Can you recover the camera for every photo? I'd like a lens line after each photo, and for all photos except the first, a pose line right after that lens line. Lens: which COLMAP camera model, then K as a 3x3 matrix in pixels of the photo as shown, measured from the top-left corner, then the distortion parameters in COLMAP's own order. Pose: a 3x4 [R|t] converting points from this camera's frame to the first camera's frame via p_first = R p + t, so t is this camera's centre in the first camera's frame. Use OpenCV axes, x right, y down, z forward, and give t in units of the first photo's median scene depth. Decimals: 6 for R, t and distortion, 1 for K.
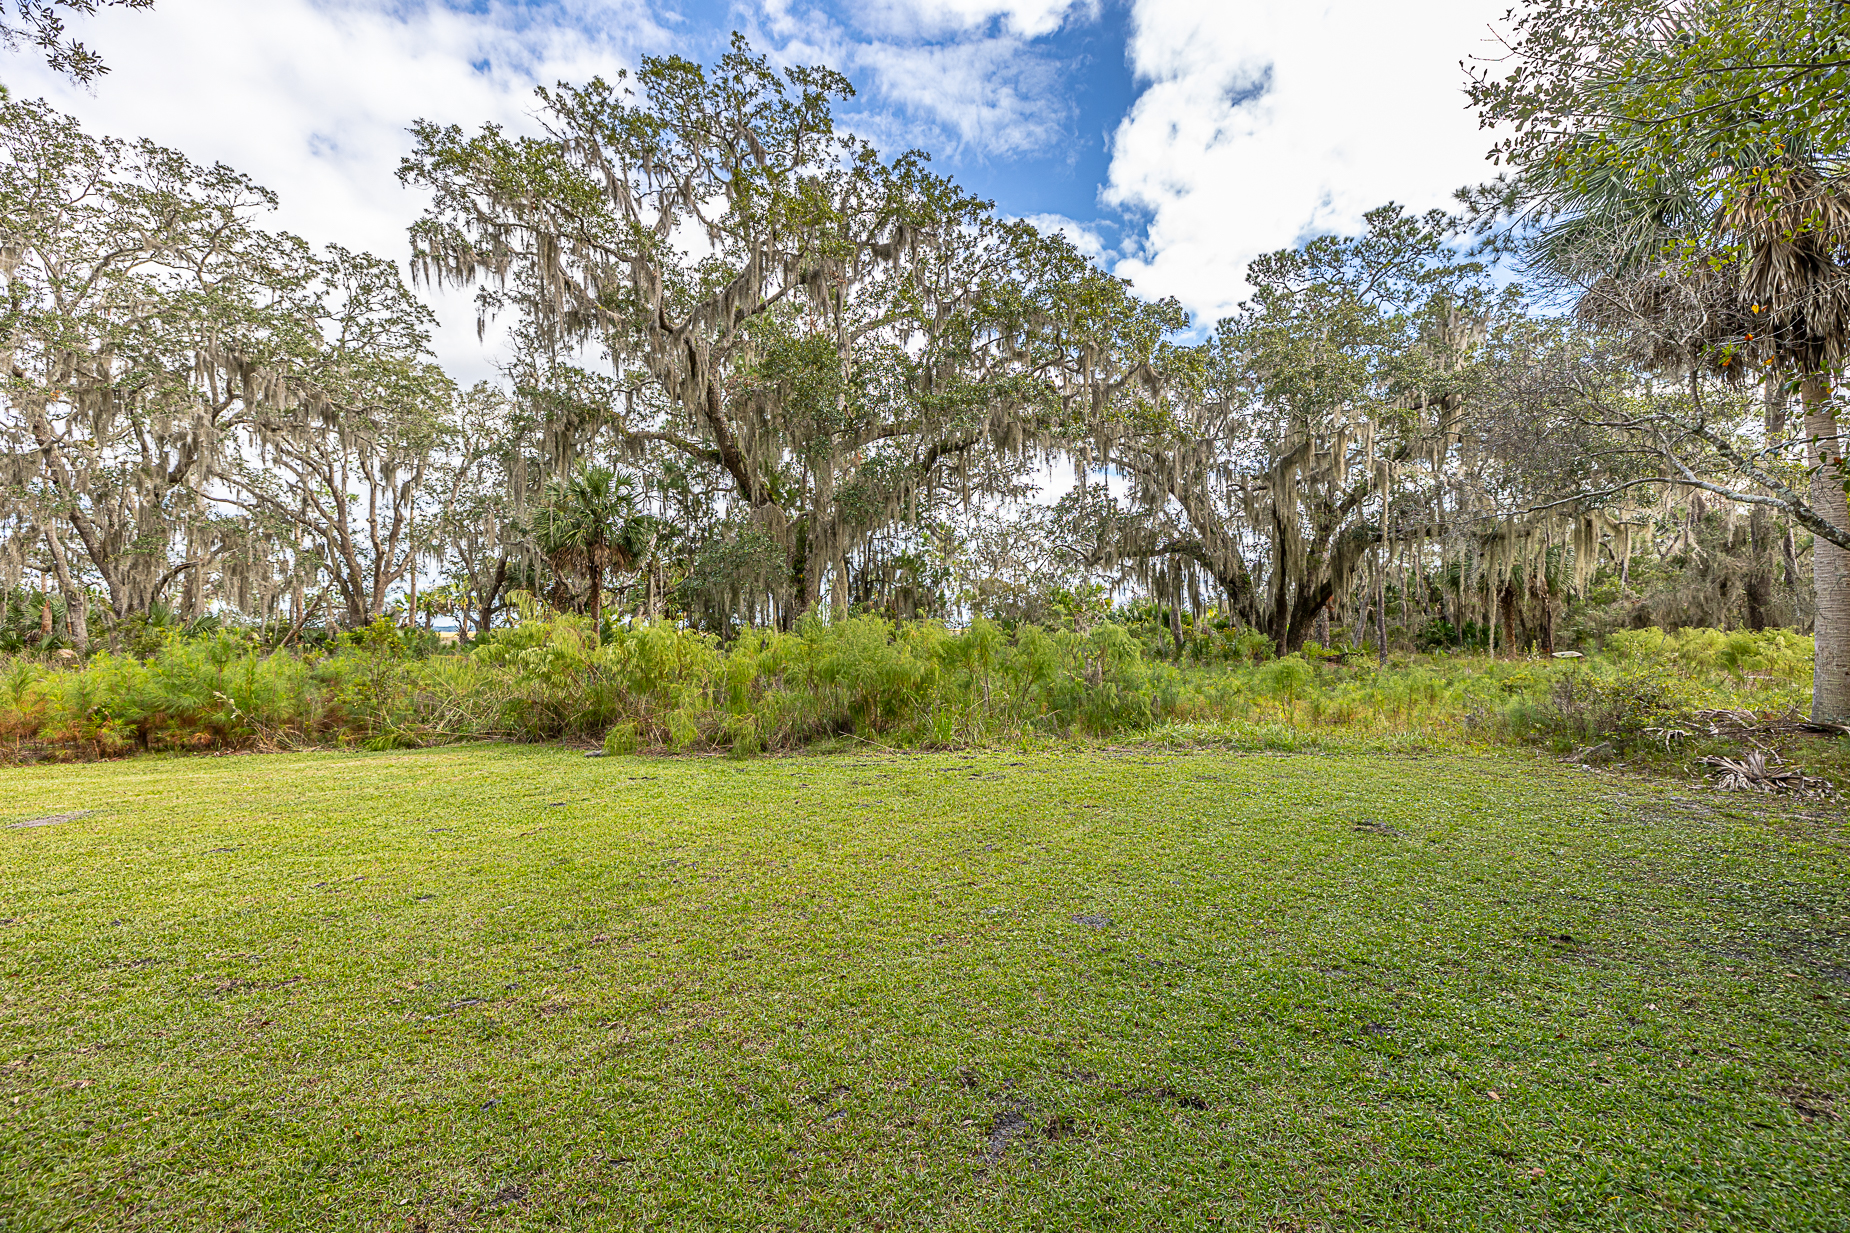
lens RADIAL K [[779.6, 0, 921.9], [0, 779.6, 619.2], [0, 0, 1]] dist [0.003093, -0.000535]
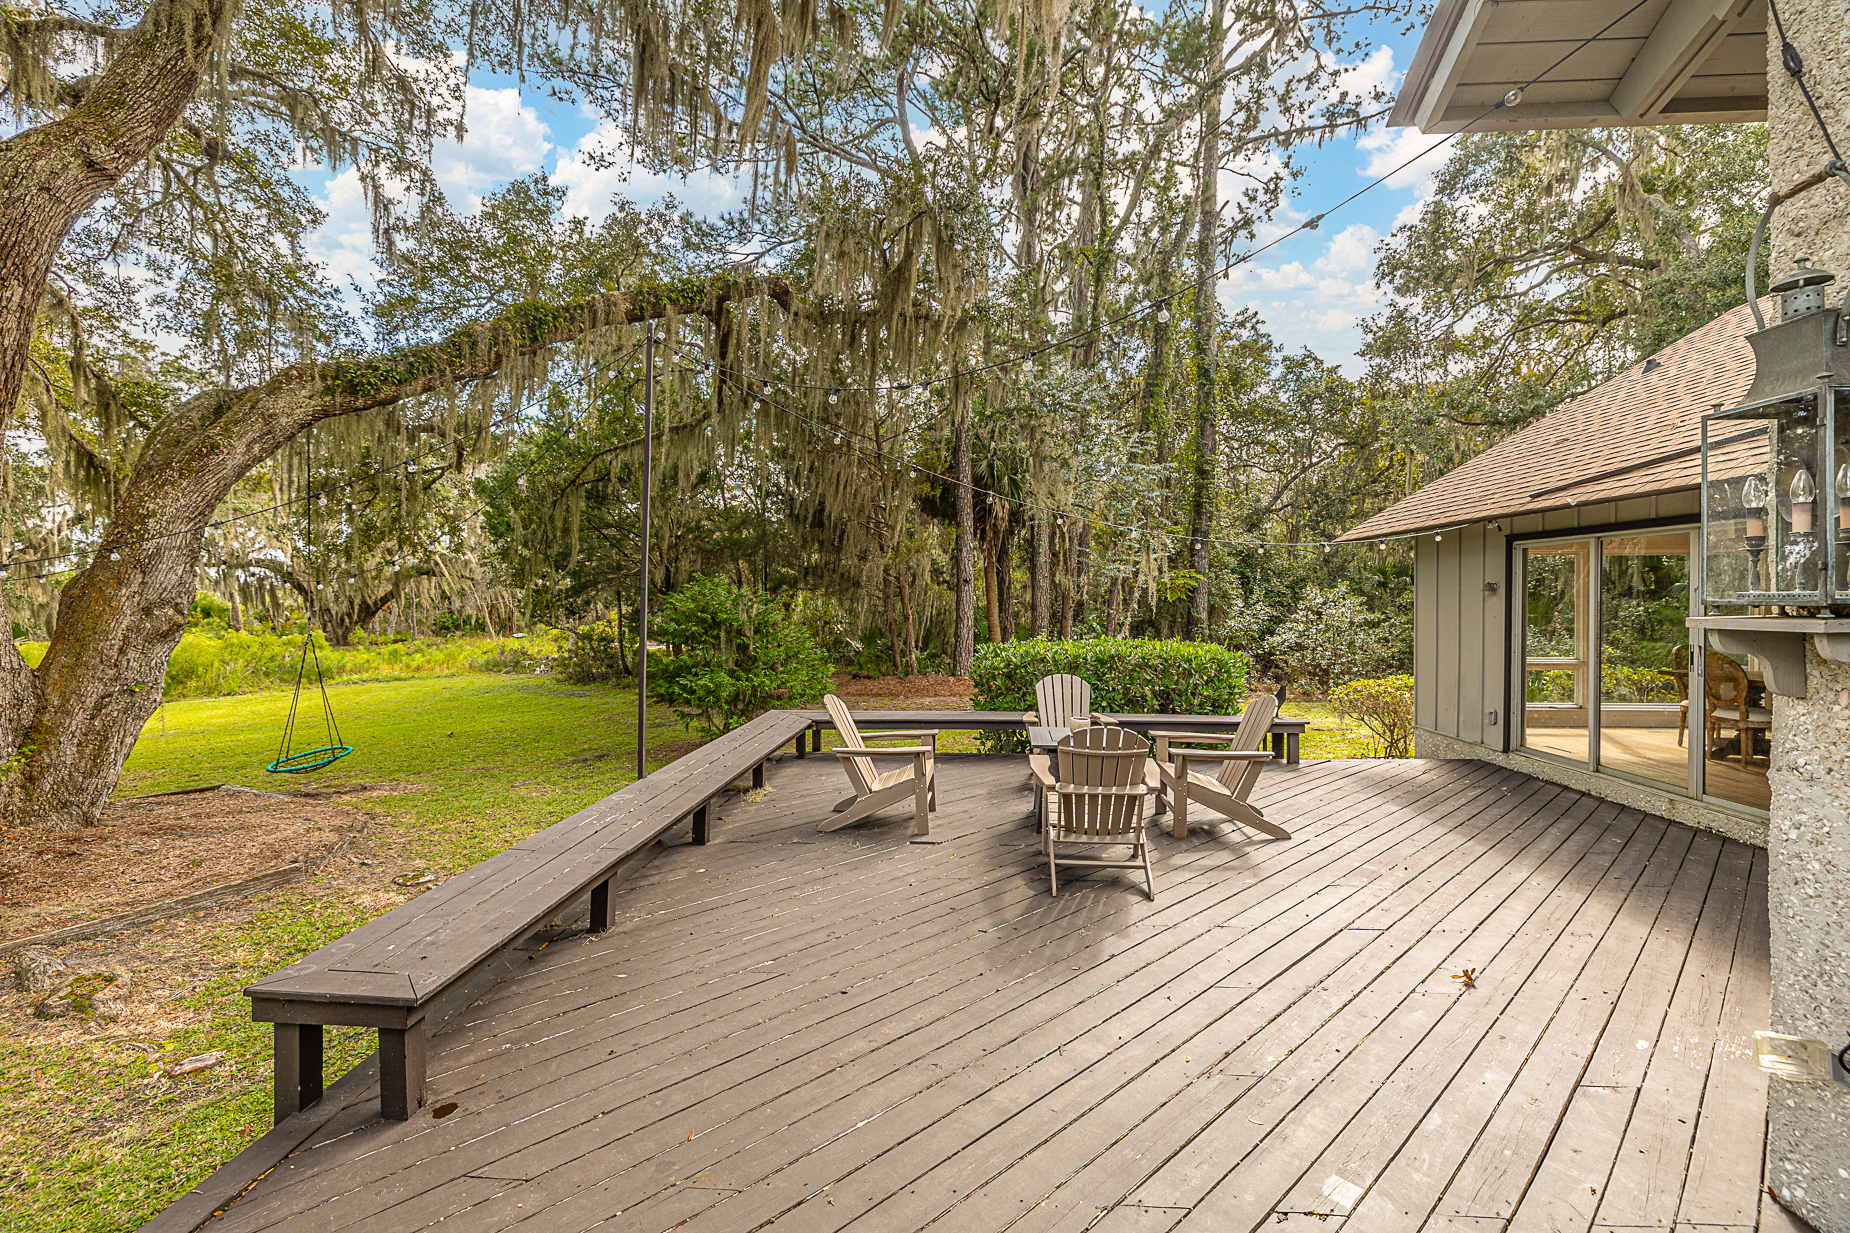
lens RADIAL K [[779.6, 0, 927.4], [0, 779.6, 608.0], [0, 0, 1]] dist [0.003093, -0.000535]
pose [[0.412293, -0.002827, 0.911047, -0.613151], [-0.007697, 0.999949, 0.006586, -0.053209], [-0.911019, -0.009728, 0.412250, -0.863643]]
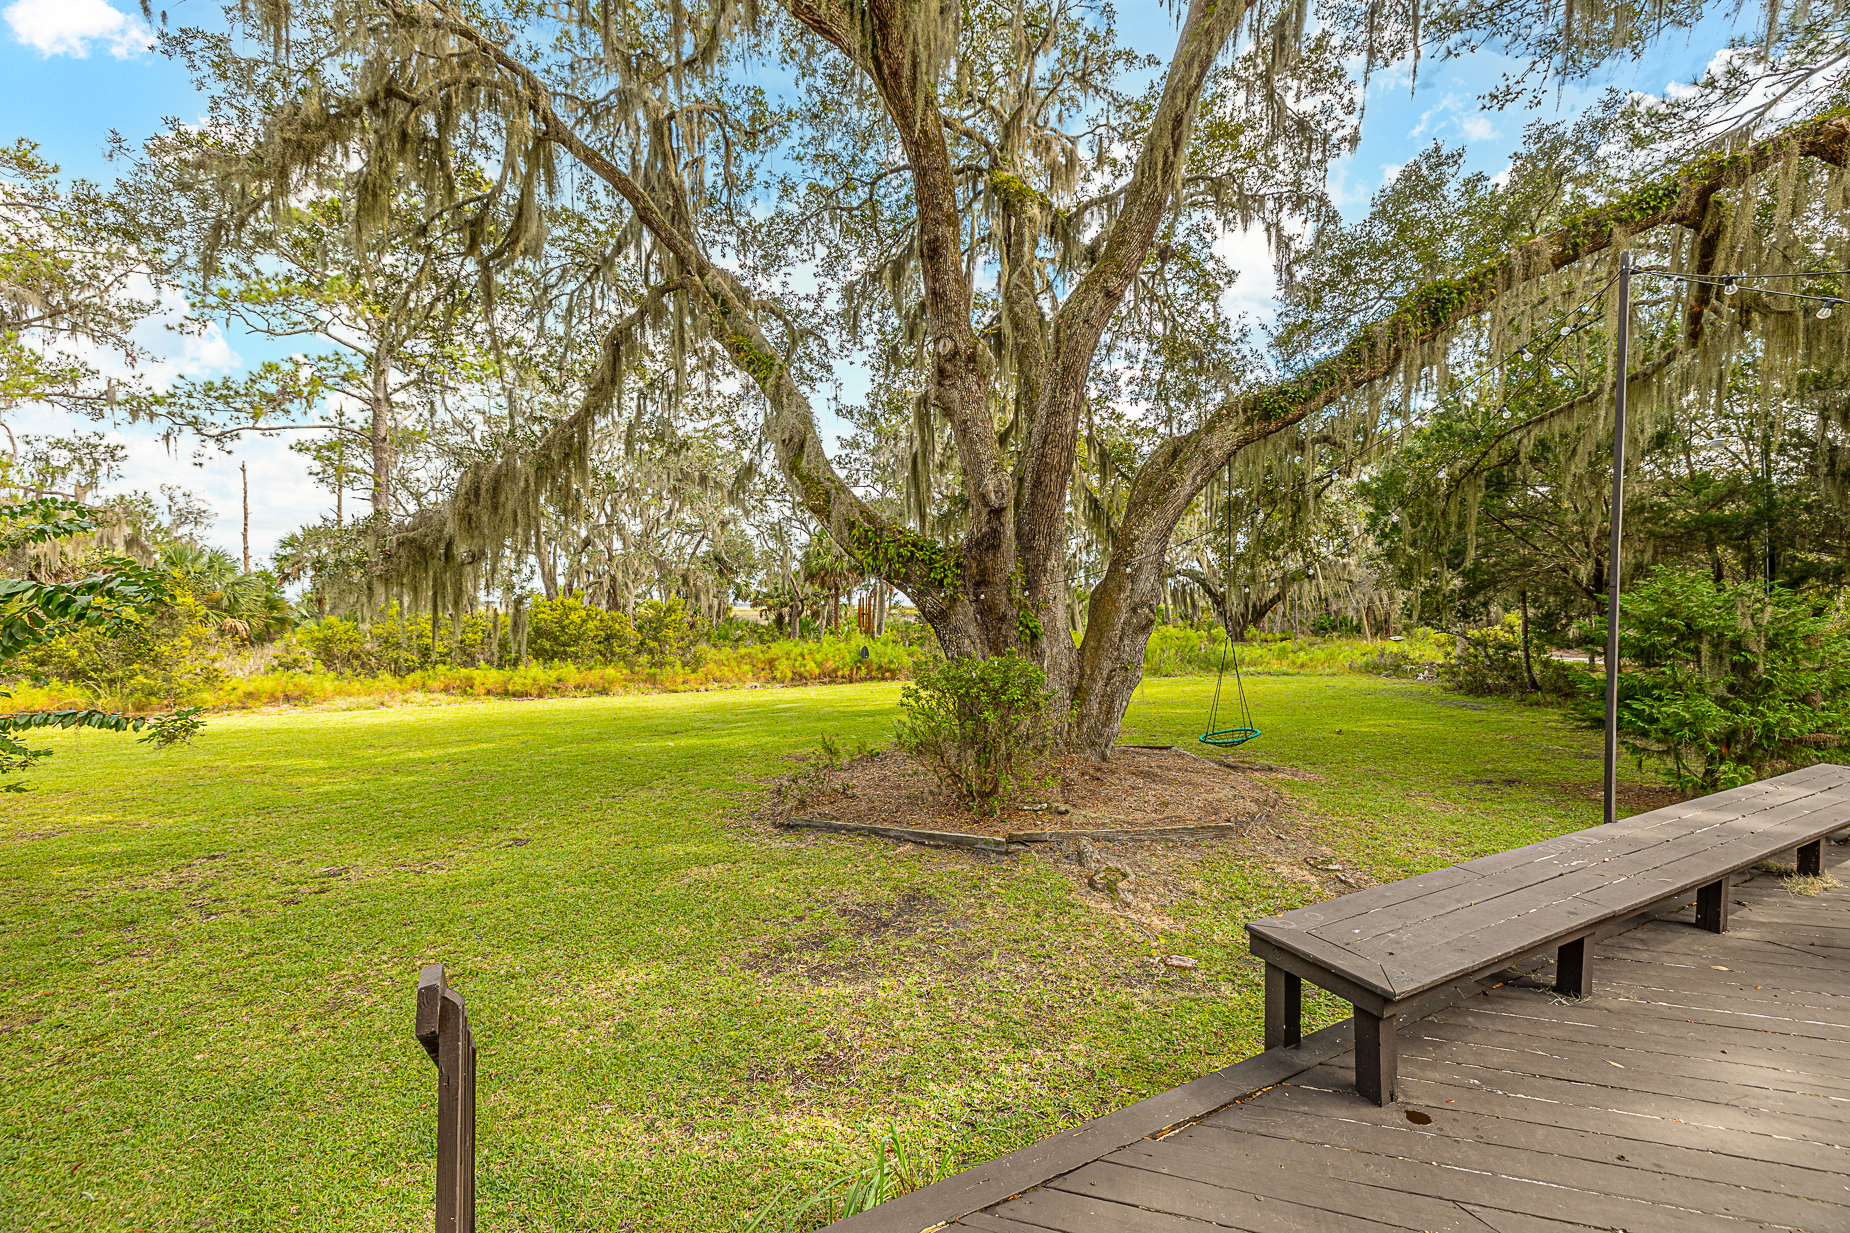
lens RADIAL K [[779.6, 0, 927.2], [0, 779.6, 609.4], [0, 0, 1]] dist [0.003093, -0.000535]
pose [[0.991996, 0.003867, 0.126208, -0.623492], [-0.005637, 0.999891, 0.013666, -0.052927], [-0.126141, -0.014268, 0.991910, -0.854661]]
